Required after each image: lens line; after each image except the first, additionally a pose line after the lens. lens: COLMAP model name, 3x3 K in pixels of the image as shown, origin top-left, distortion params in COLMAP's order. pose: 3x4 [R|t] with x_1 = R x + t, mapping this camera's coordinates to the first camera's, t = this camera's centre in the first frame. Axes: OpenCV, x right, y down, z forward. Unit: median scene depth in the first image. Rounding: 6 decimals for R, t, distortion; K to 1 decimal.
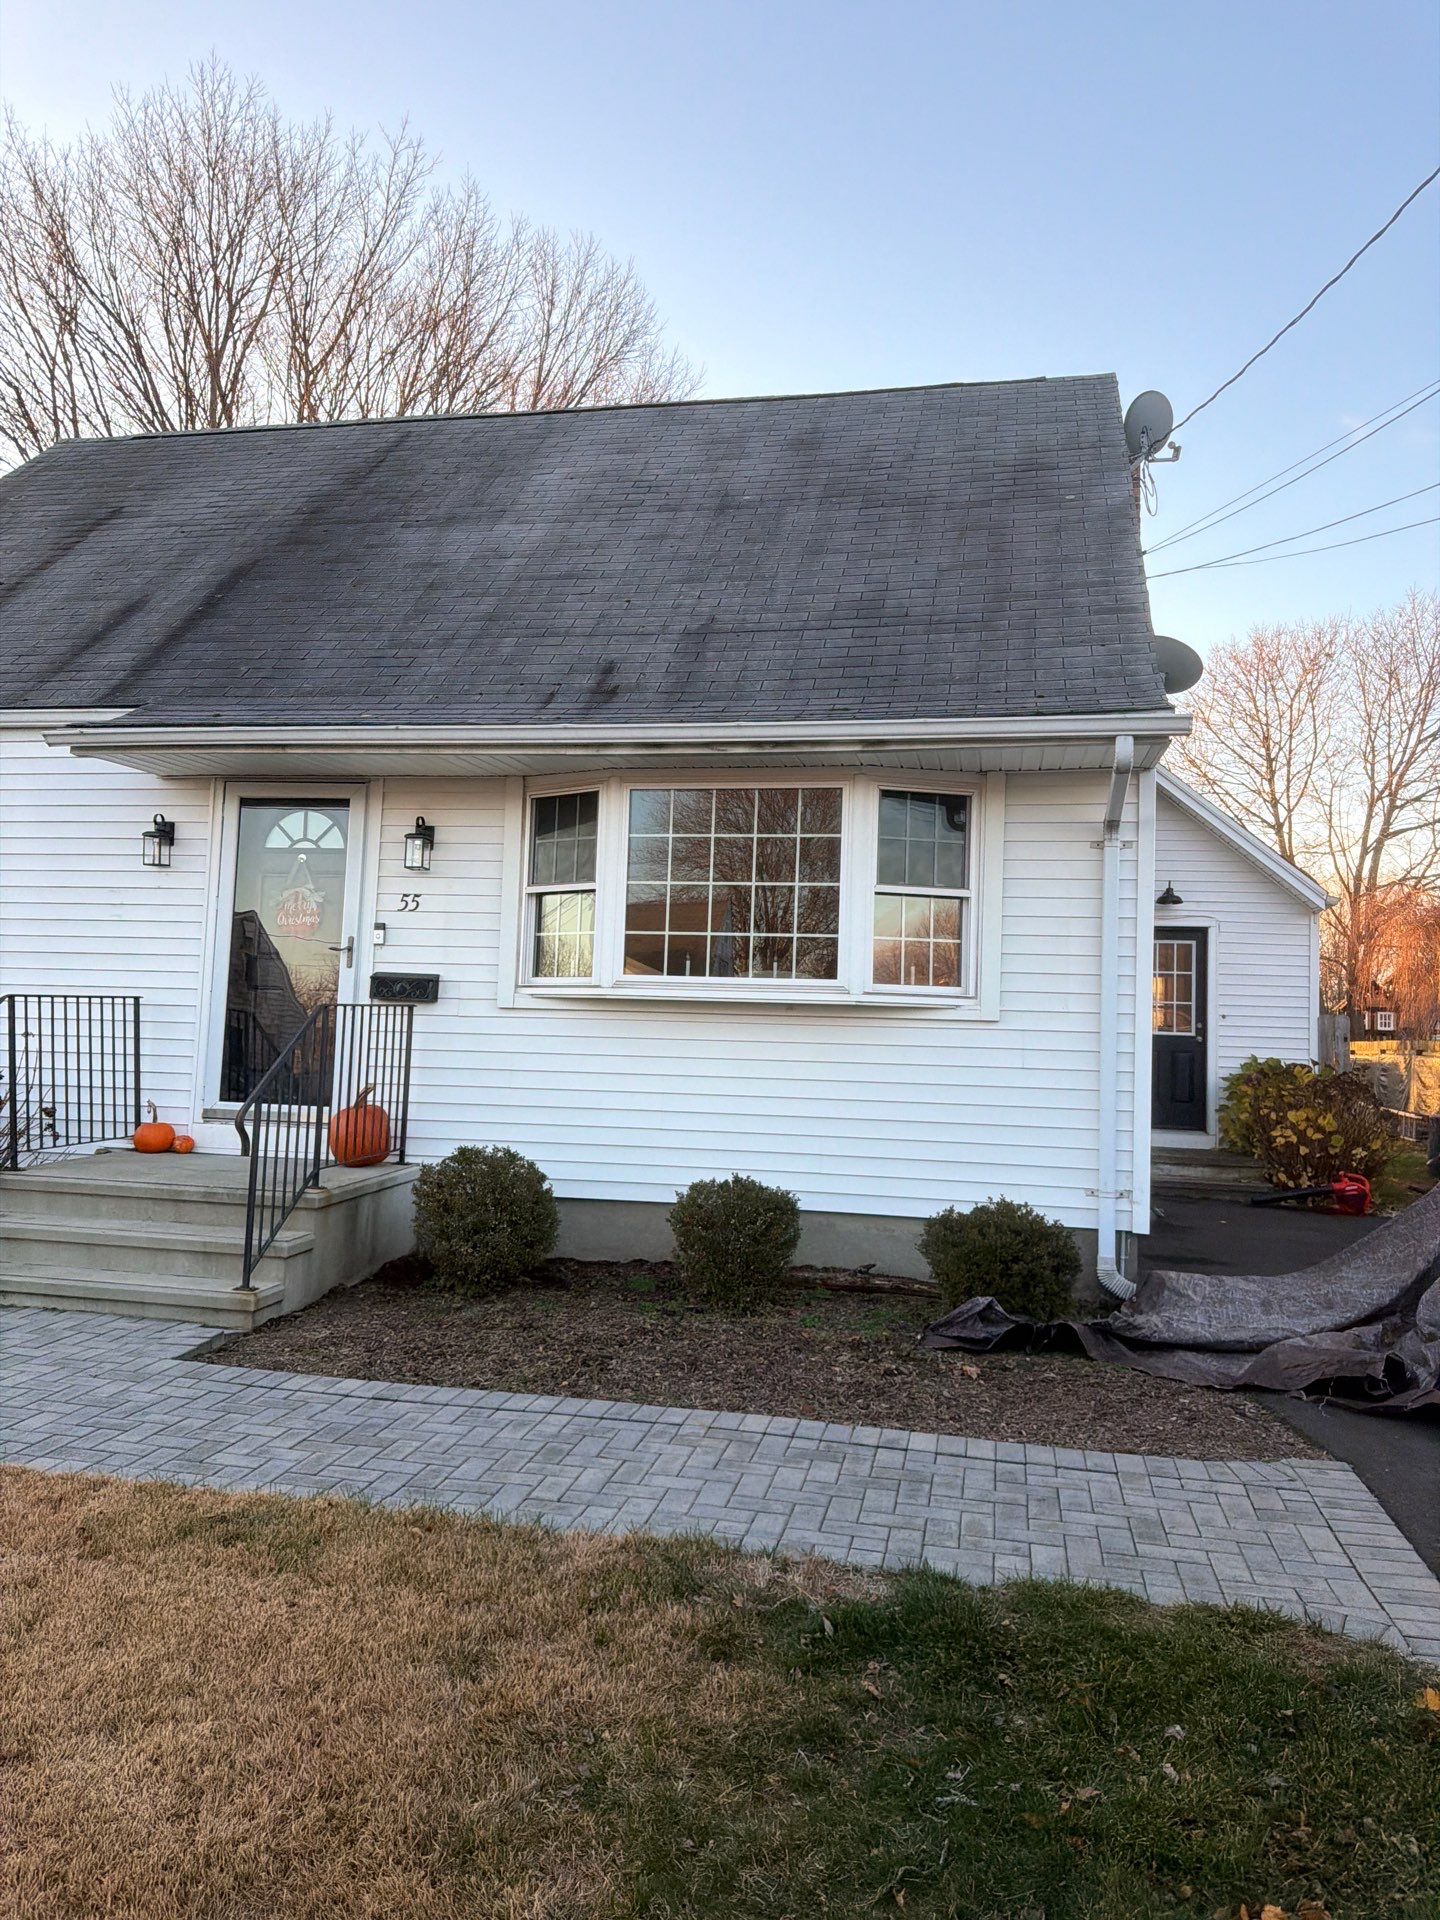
lens RADIAL K [[1163.0, 0, 687.3], [0, 1163.0, 952.3], [0, 0, 1]] dist [0.003680, -0.080994]
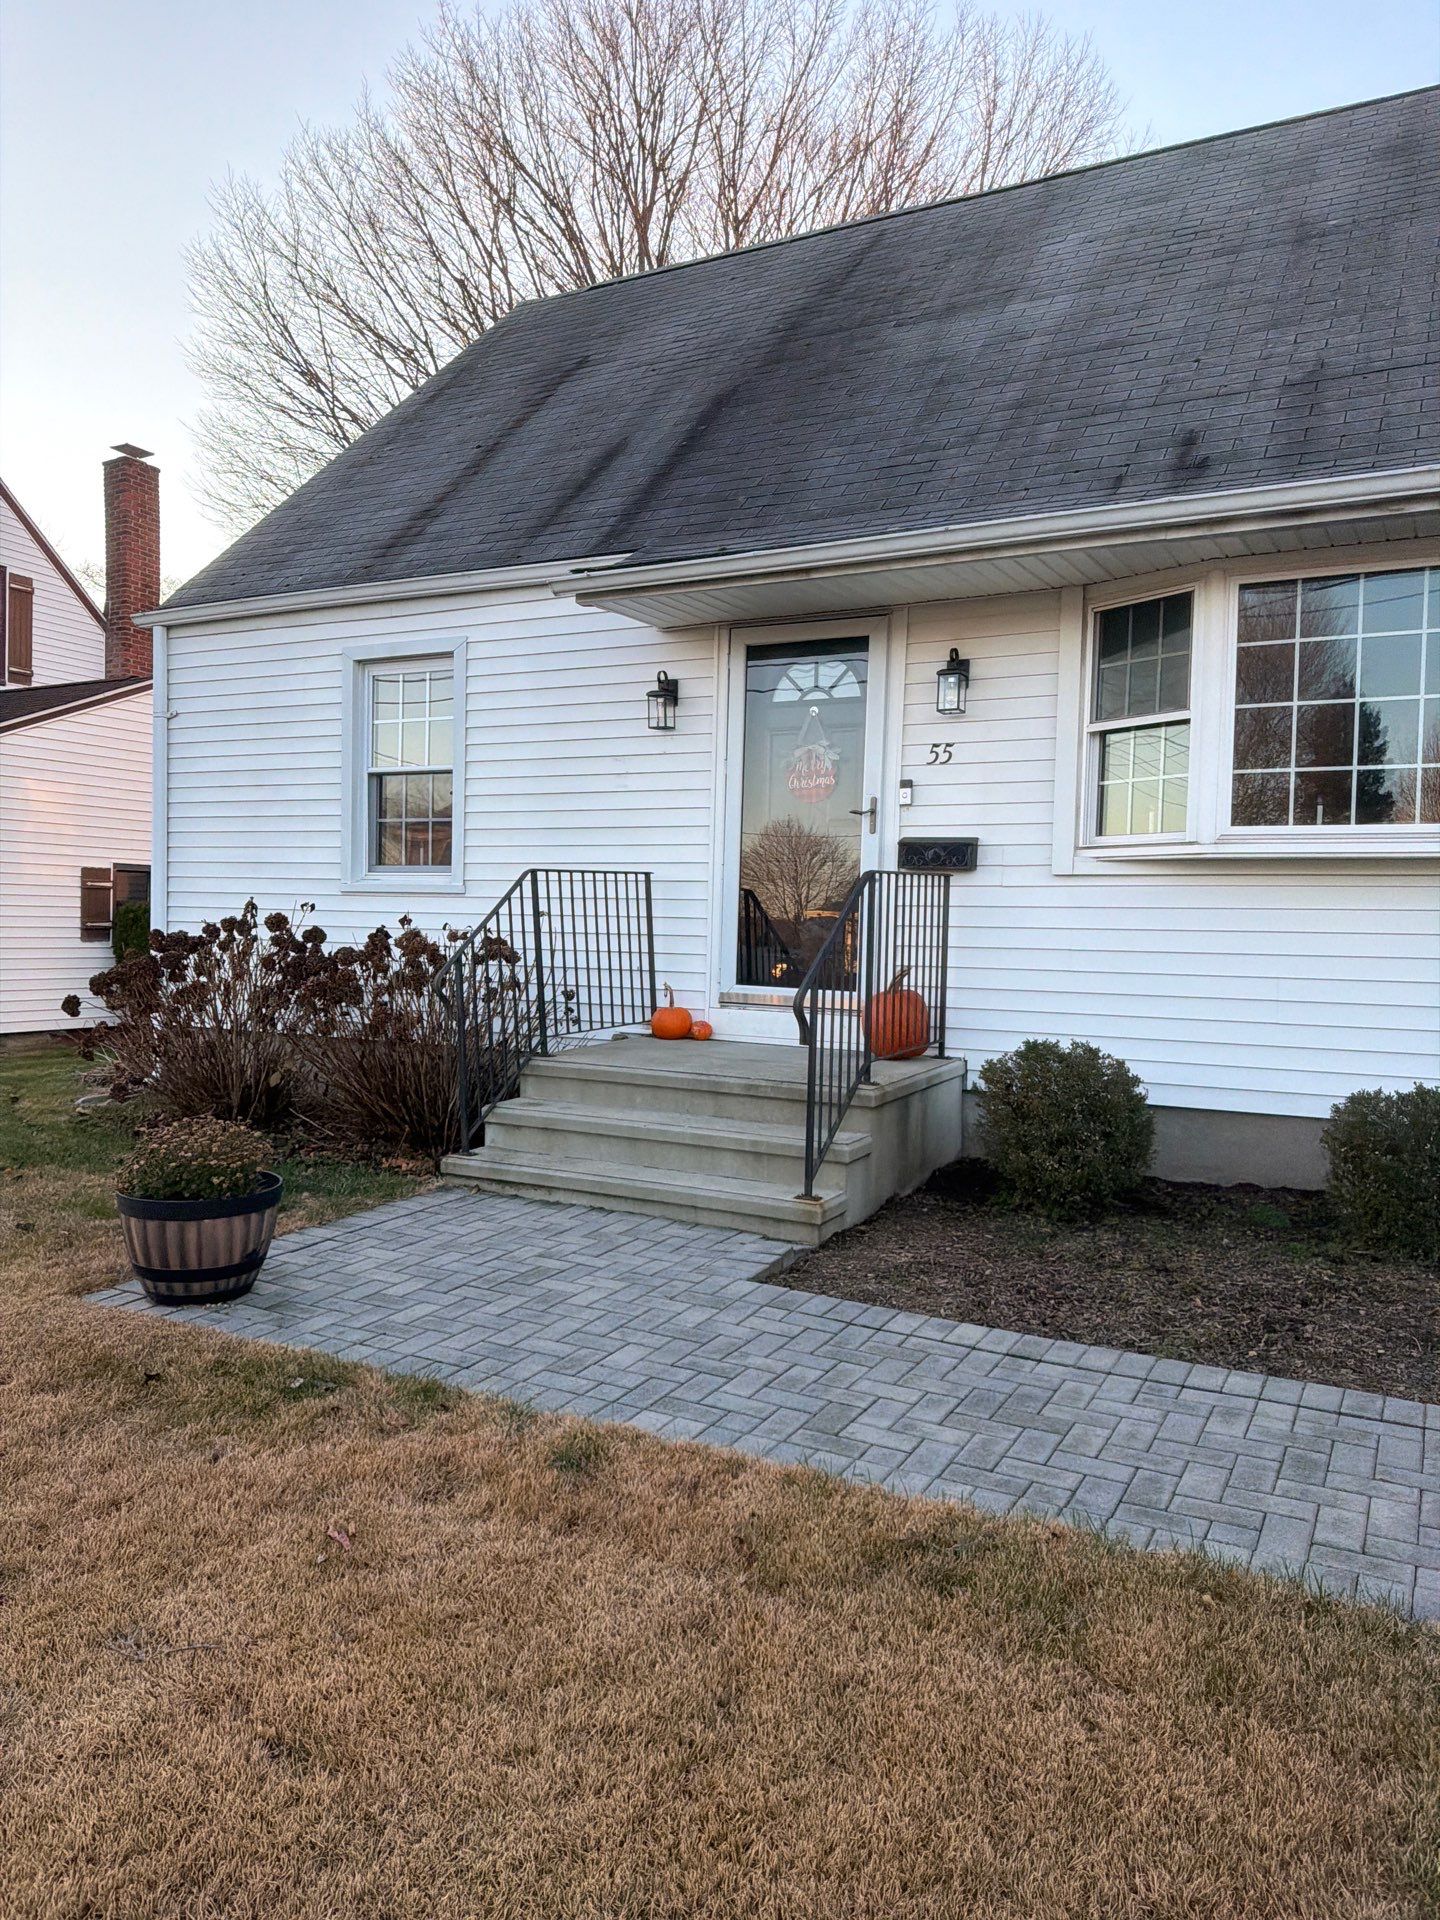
lens RADIAL K [[1163.0, 0, 687.3], [0, 1163.0, 952.3], [0, 0, 1]] dist [0.003680, -0.080994]
pose [[0.939895, -0.003137, -0.341449, -0.128428], [0.033607, 0.995953, 0.083360, 0.025566], [0.339806, -0.089825, 0.936196, 0.134755]]
